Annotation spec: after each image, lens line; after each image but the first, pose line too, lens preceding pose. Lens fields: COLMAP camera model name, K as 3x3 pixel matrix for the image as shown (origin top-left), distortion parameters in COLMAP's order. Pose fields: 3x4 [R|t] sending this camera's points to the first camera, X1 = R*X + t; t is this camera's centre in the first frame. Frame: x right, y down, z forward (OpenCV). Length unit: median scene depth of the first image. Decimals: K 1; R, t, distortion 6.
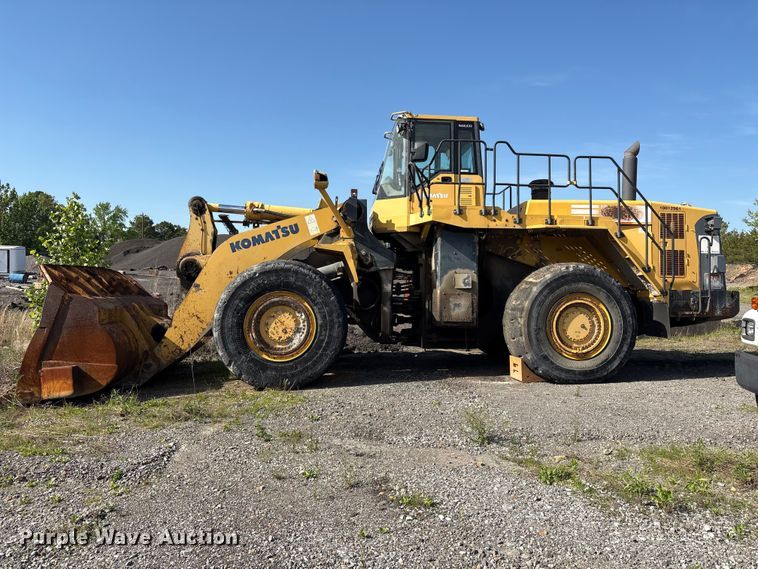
lens RADIAL K [[585.7, 0, 370.4], [0, 585.7, 280.4], [0, 0, 1]] dist [0.074196, -0.063653]
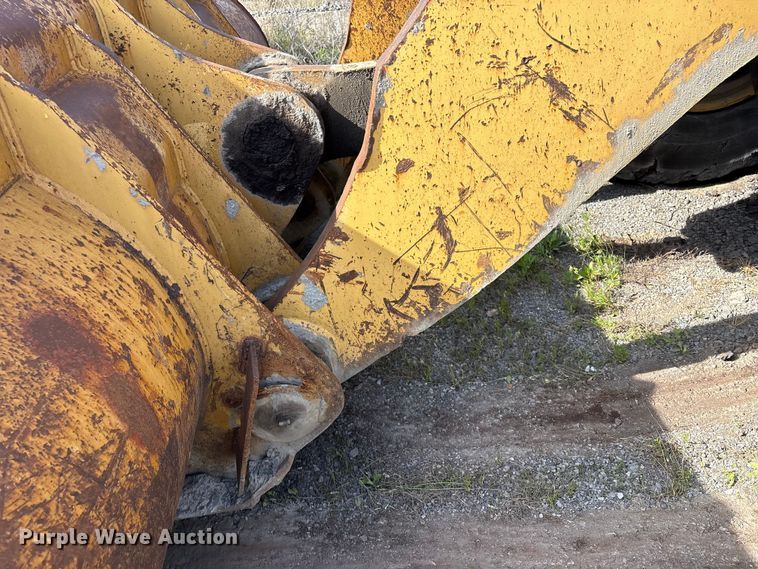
lens RADIAL K [[582.7, 0, 380.1], [0, 582.7, 278.7], [0, 0, 1]] dist [0.070368, -0.067376]
pose [[0.999089, -0.021685, -0.036745, -0.344566], [0.038755, 0.821427, 0.568995, 0.020290], [0.017844, -0.569901, 0.821520, 0.898894]]
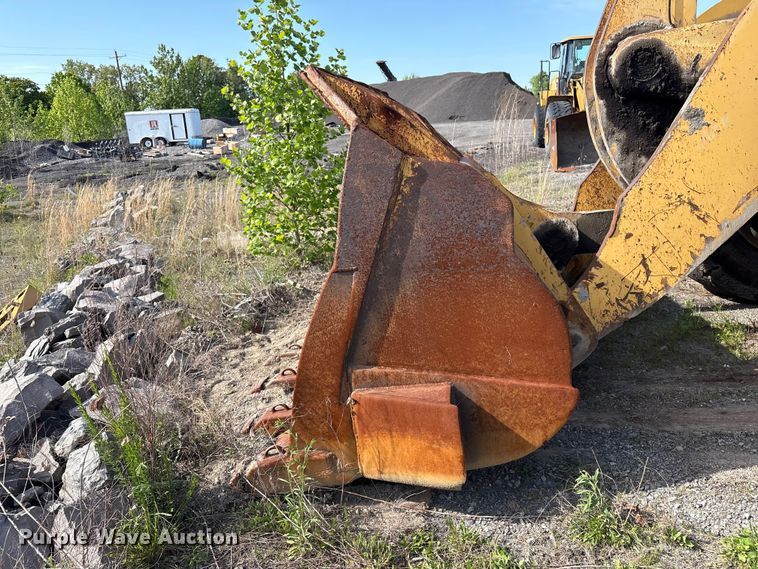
lens RADIAL K [[582.7, 0, 380.1], [0, 582.7, 278.7], [0, 0, 1]] dist [0.070368, -0.067376]
pose [[0.971274, -0.002990, -0.237944, -0.409226], [0.060686, 0.969971, 0.235528, 0.009687], [0.230095, -0.243202, 0.942289, 0.635080]]
